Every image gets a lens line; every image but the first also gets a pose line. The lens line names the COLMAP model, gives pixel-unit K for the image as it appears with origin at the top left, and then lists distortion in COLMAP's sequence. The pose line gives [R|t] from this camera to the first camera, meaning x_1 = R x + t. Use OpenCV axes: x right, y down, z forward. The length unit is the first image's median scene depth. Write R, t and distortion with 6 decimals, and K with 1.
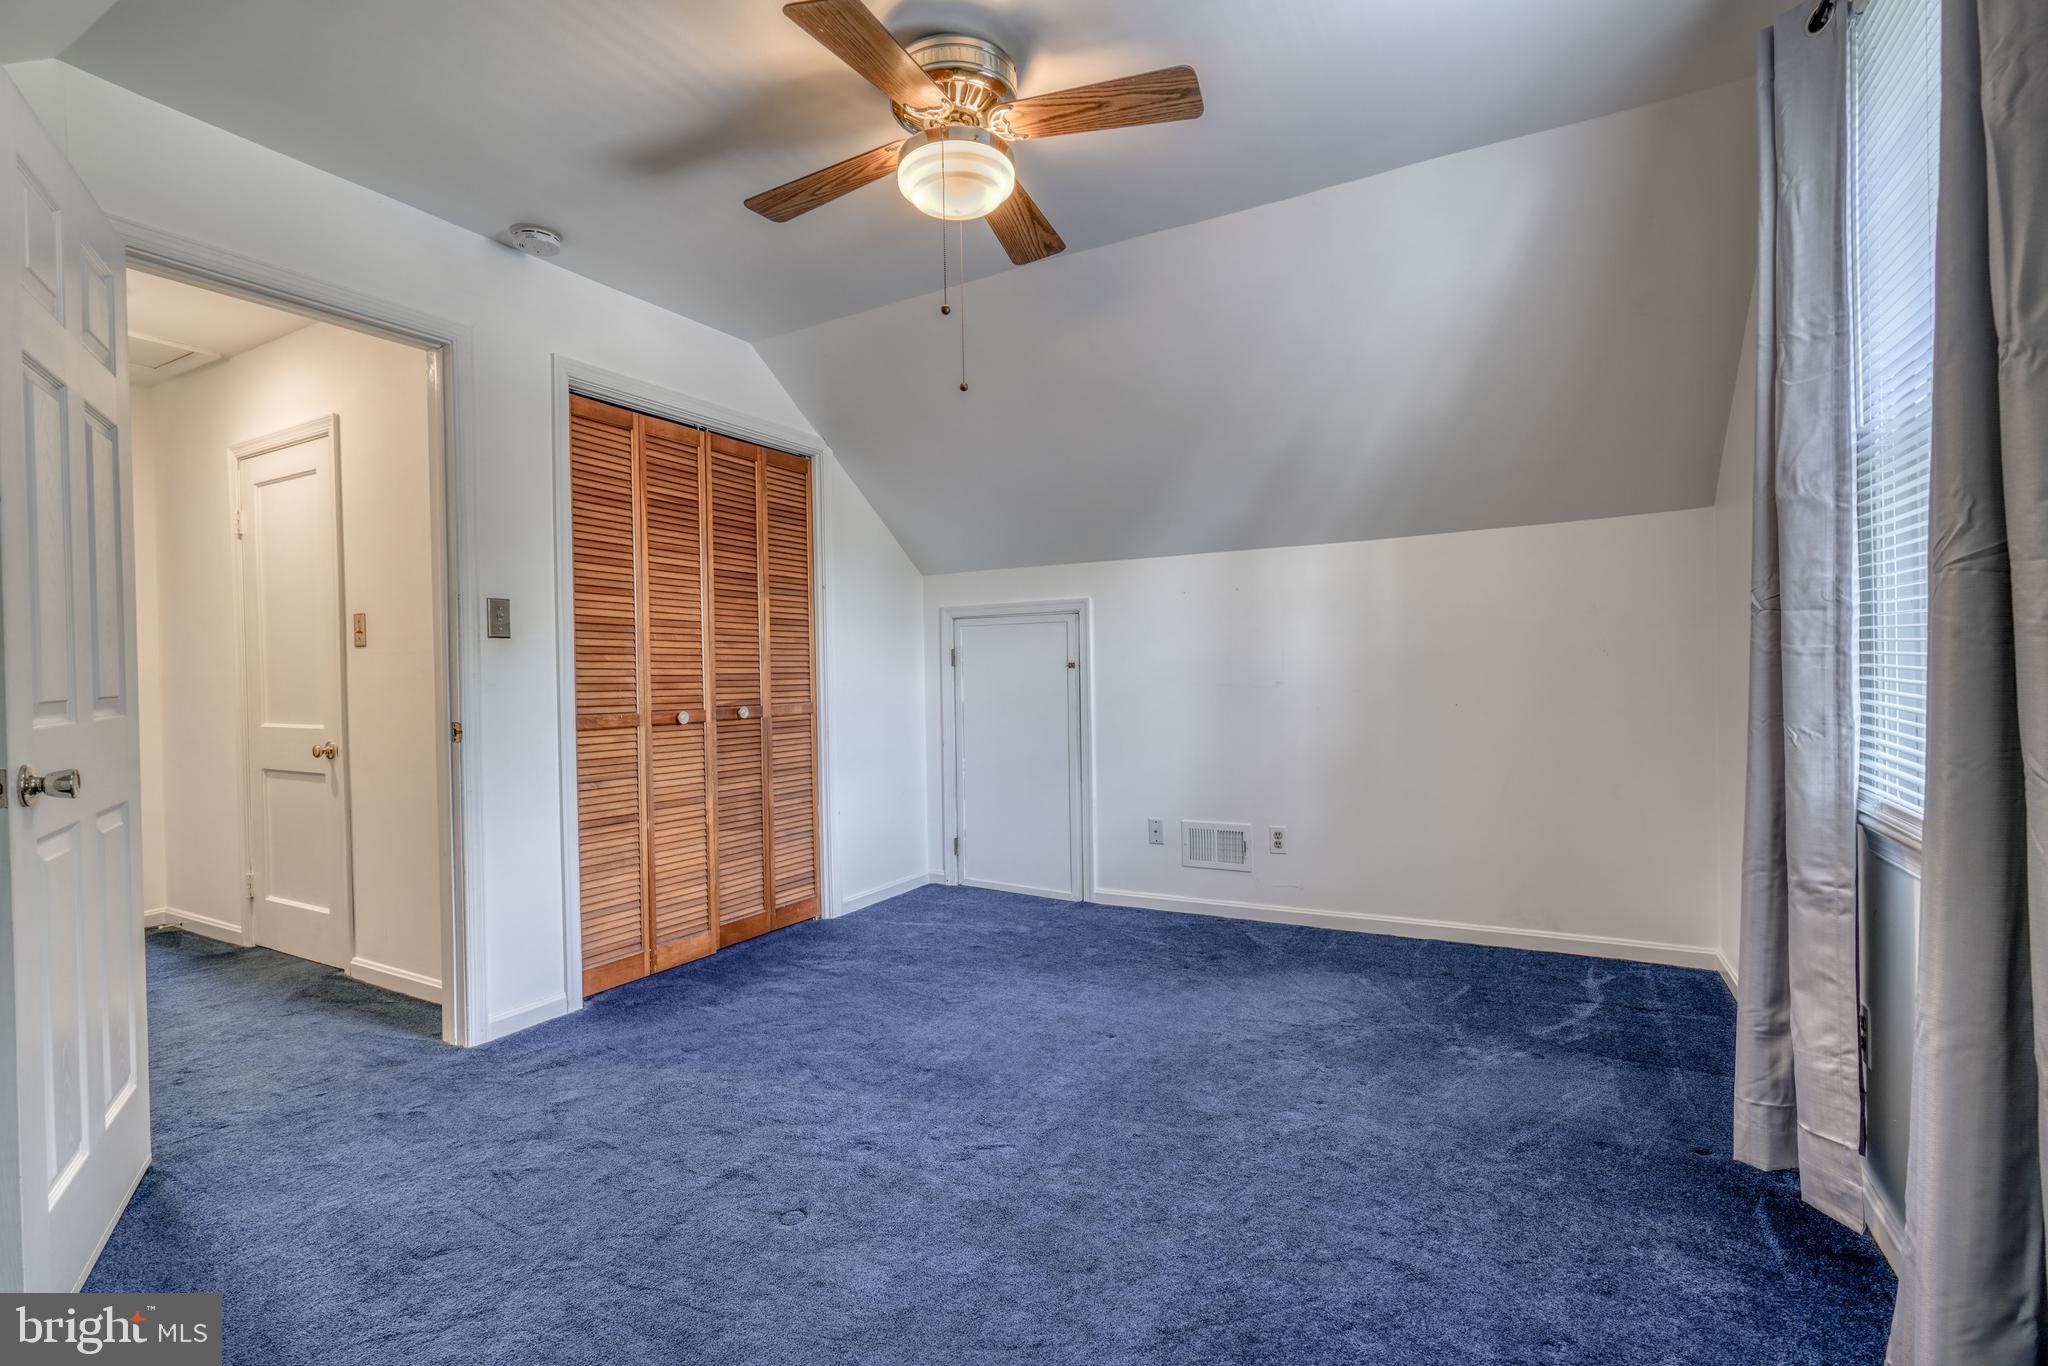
lens RADIAL K [[932.0, 0, 1016.6], [0, 932.0, 681.6], [0, 0, 1]] dist [-0.015677, 0.001251]
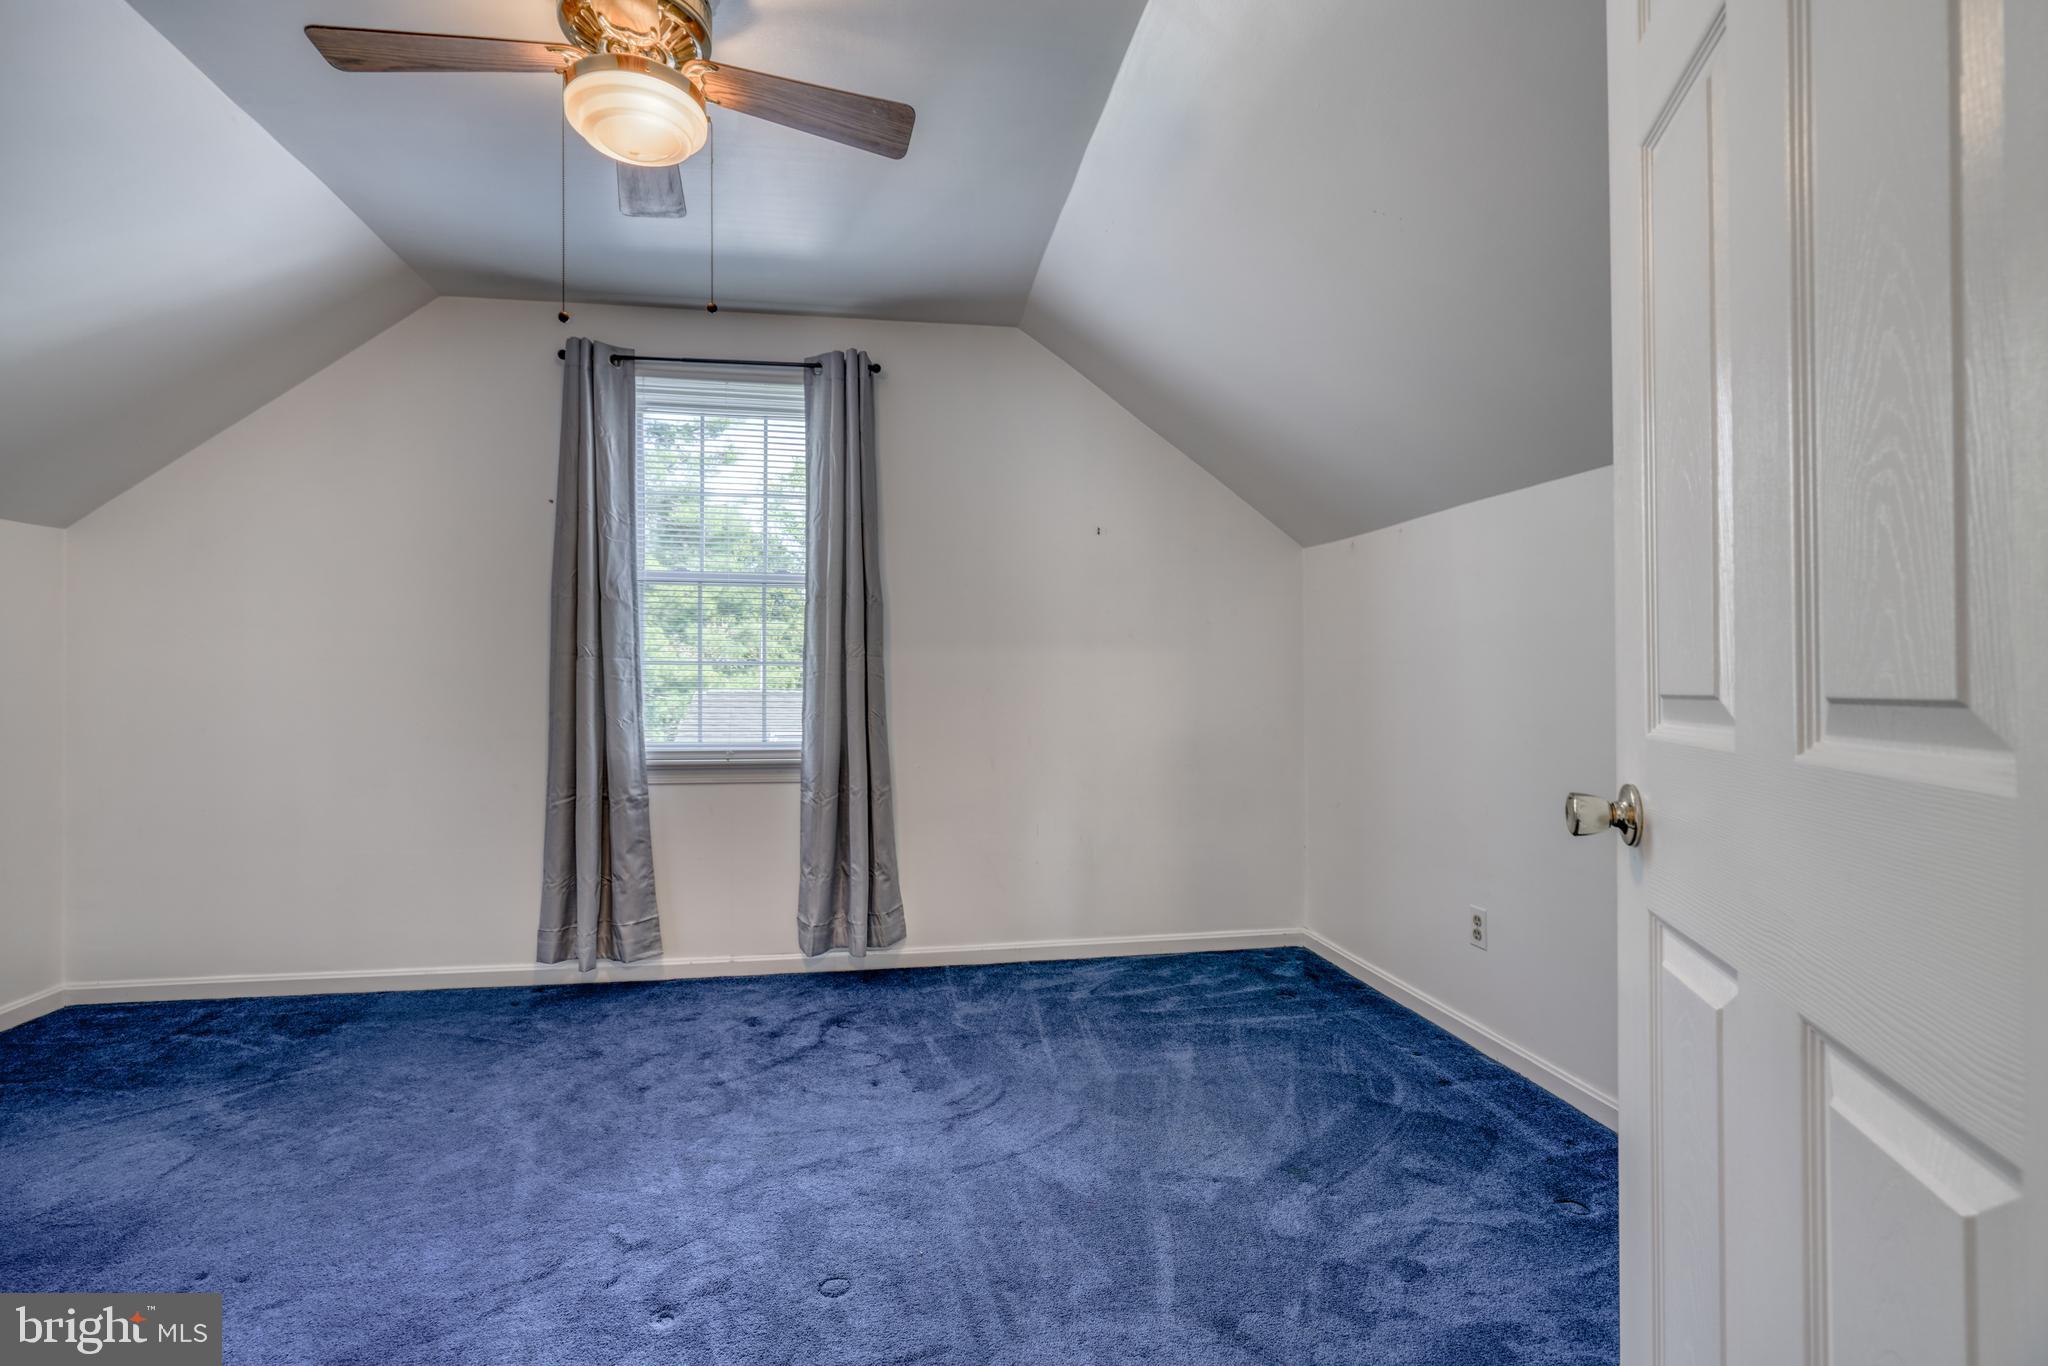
lens RADIAL K [[932.0, 0, 1020.4], [0, 932.0, 684.2], [0, 0, 1]] dist [-0.015677, 0.001251]
pose [[-0.638506, 0.018815, 0.769387, -1.215569], [0.021121, 0.999753, -0.006920, 0.008782], [-0.769327, 0.011832, -0.638746, 1.637150]]
